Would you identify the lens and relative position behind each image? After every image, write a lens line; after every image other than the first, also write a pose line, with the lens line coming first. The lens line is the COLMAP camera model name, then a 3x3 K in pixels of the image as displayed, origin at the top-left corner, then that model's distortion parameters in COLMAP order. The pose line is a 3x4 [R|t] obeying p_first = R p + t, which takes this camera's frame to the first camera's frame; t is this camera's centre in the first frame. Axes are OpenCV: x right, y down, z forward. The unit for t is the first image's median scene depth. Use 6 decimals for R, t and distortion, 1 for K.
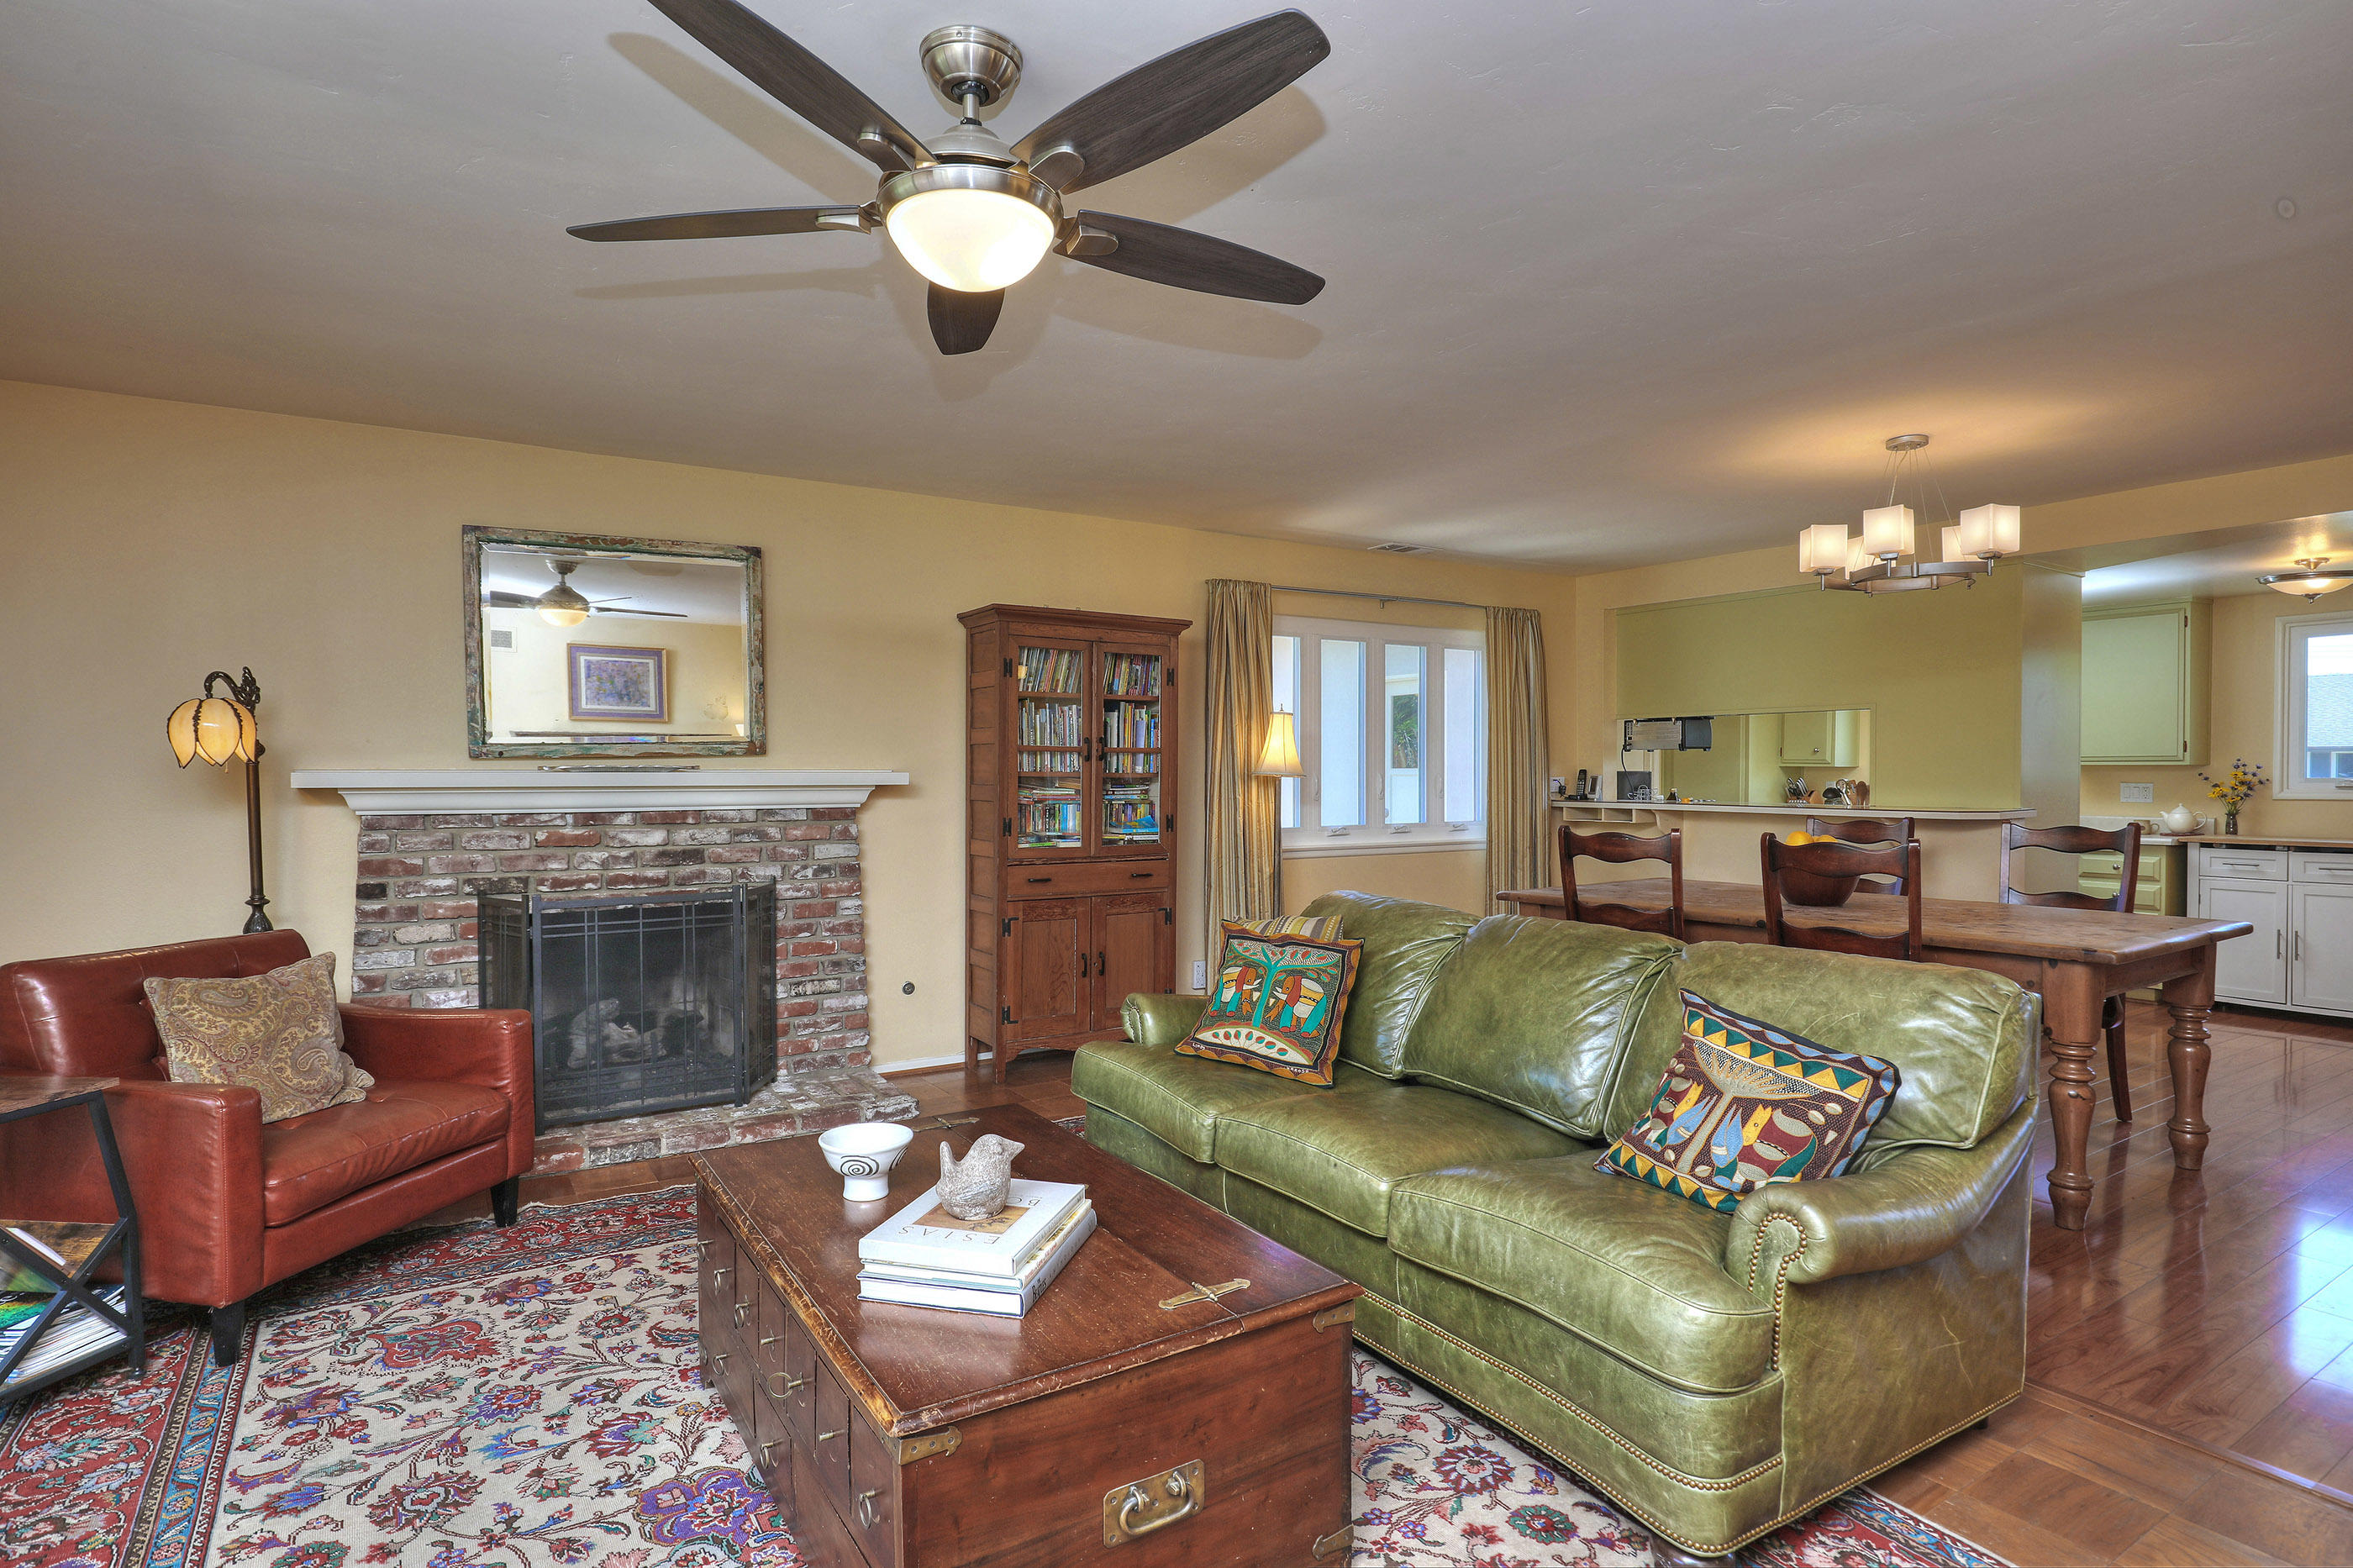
lens RADIAL K [[1277.9, 0, 1237.5], [0, 1277.9, 801.9], [0, 0, 1]] dist [-0.005495, -0.001087]
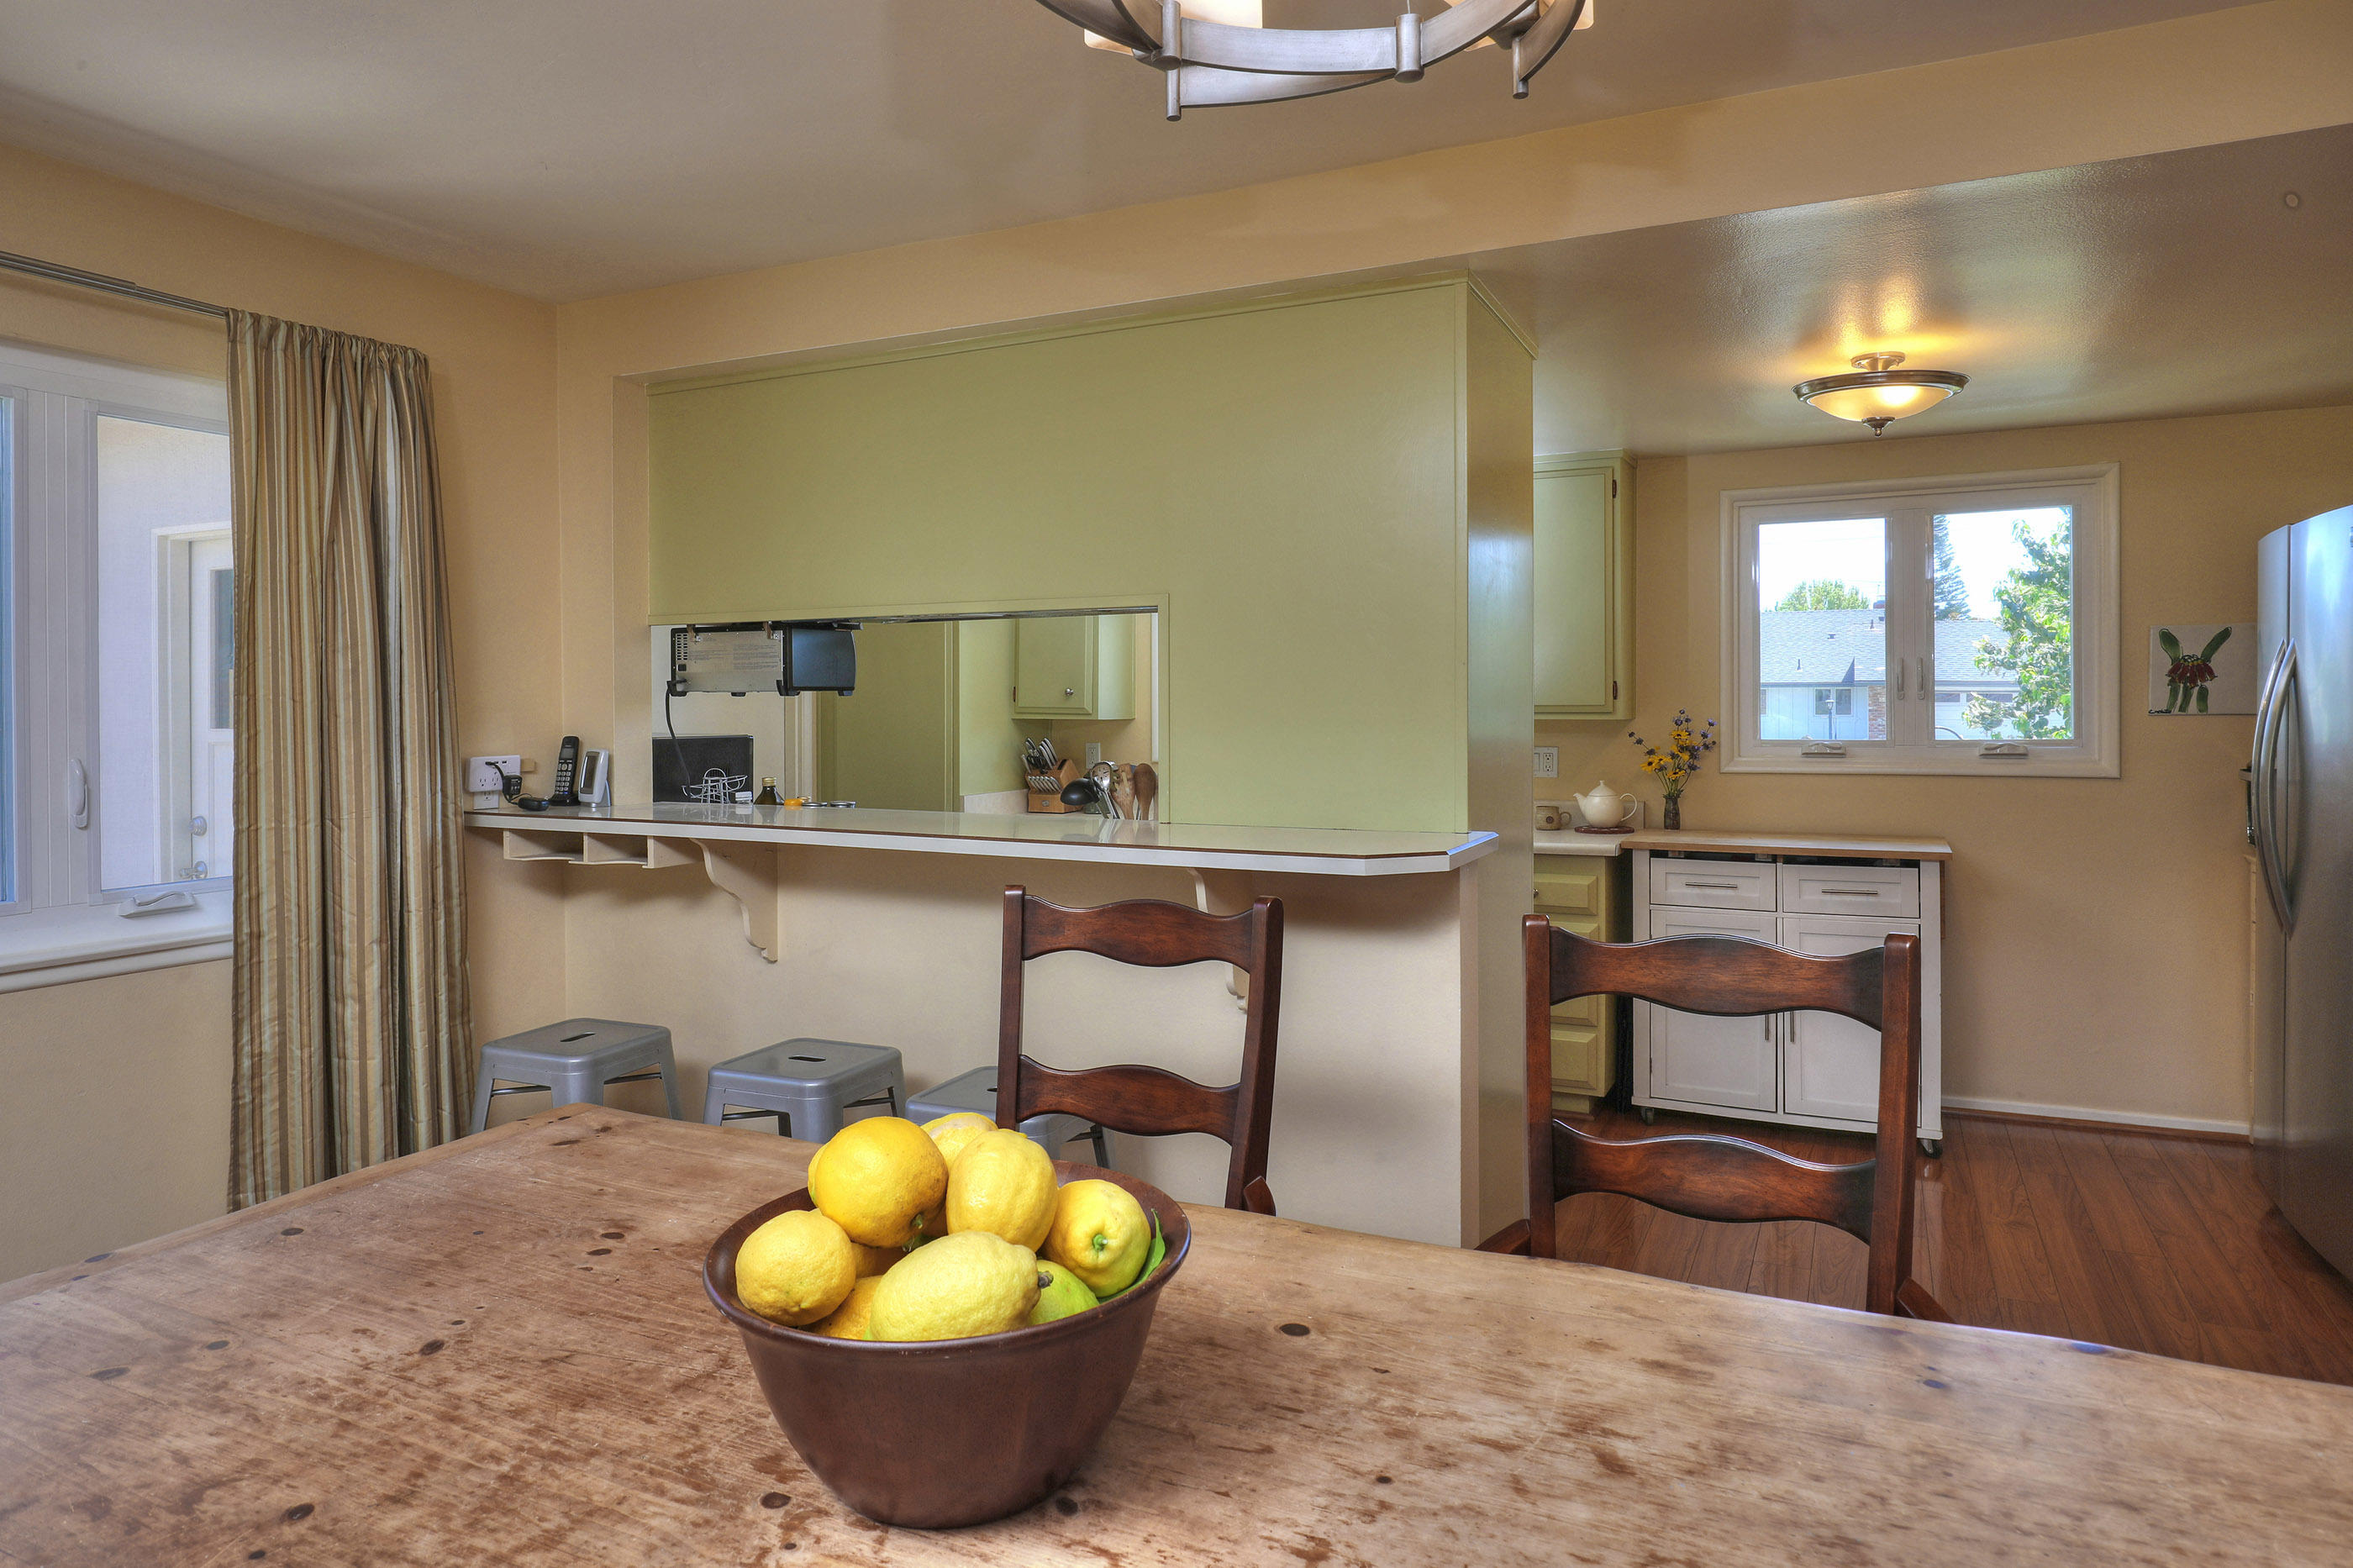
lens RADIAL K [[1371.1, 0, 1268.2], [0, 1371.1, 723.5], [0, 0, 1]] dist [-0.006824, -0.005624]
pose [[0.852632, -0.010416, 0.522408, 0.253824], [0.015982, 0.999853, -0.006149, -0.025794], [-0.522267, 0.013592, 0.852673, 0.521249]]
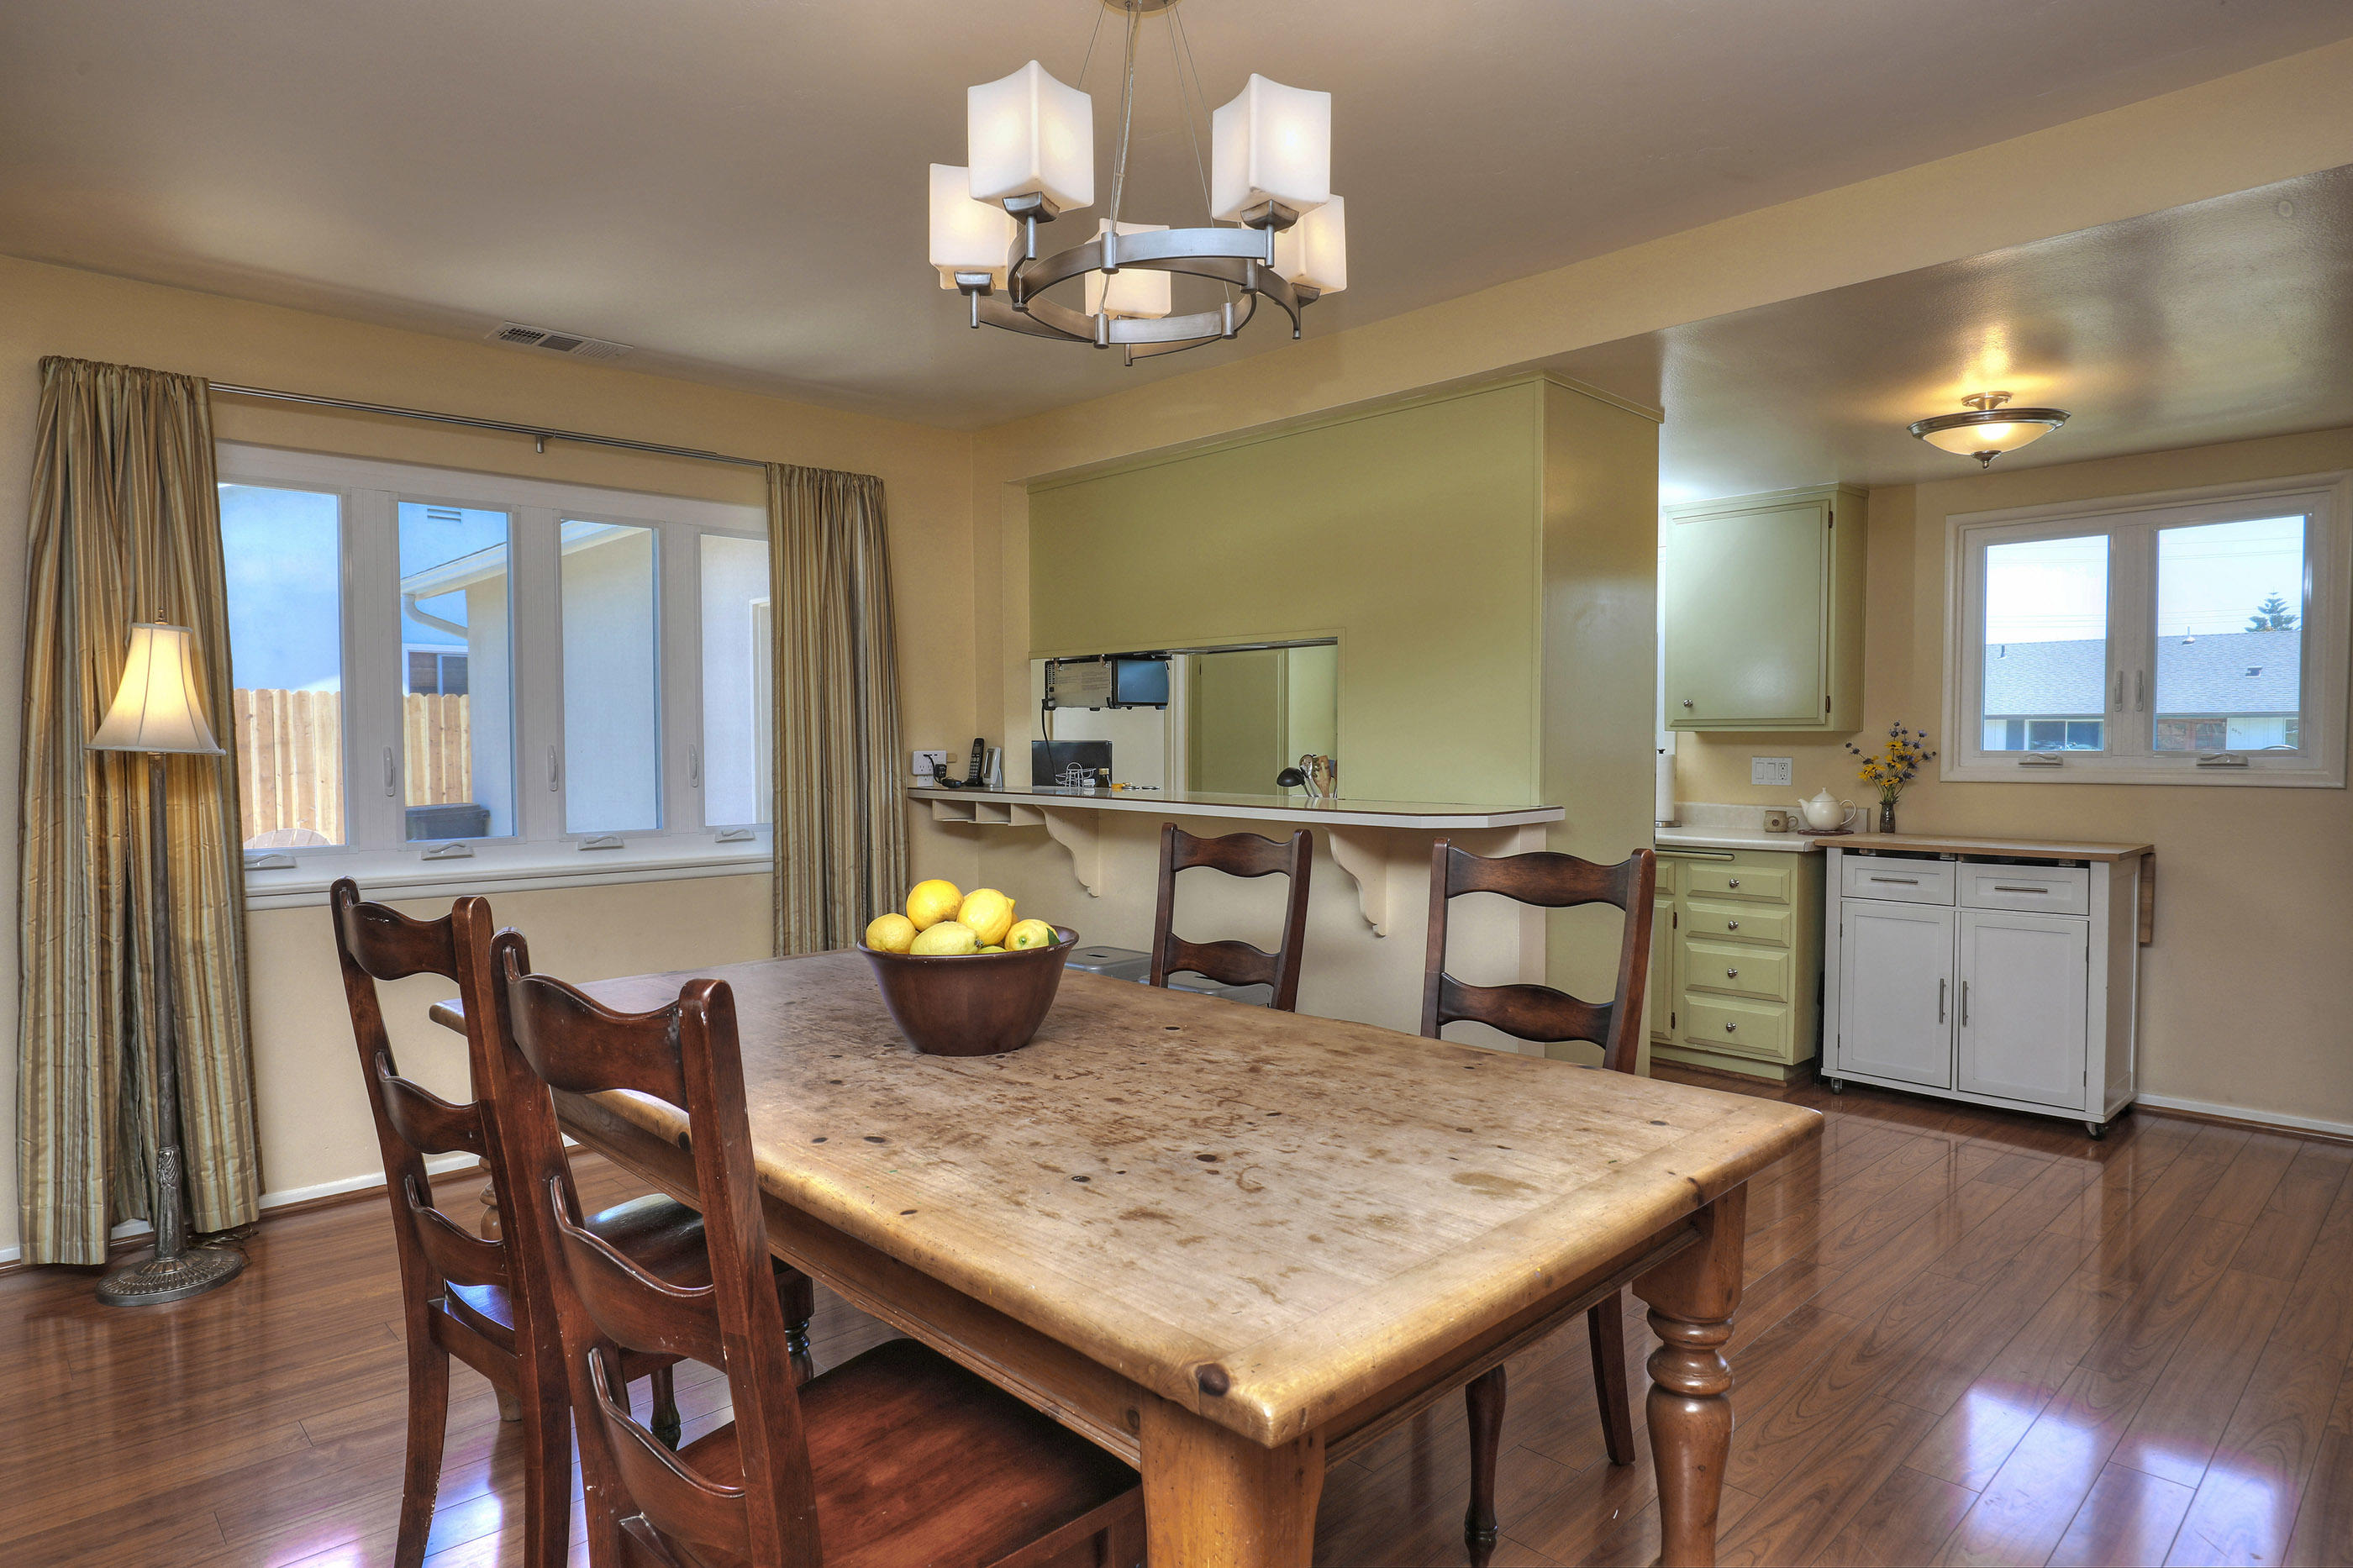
lens RADIAL K [[1353.3, 0, 1251.4], [0, 1353.3, 813.5], [0, 0, 1]] dist [-0.013565, -0.002026]
pose [[0.982240, -0.011130, 0.187297, 0.307514], [0.005209, 0.999472, 0.032074, -0.009827], [-0.187555, -0.030529, 0.981780, 0.350190]]
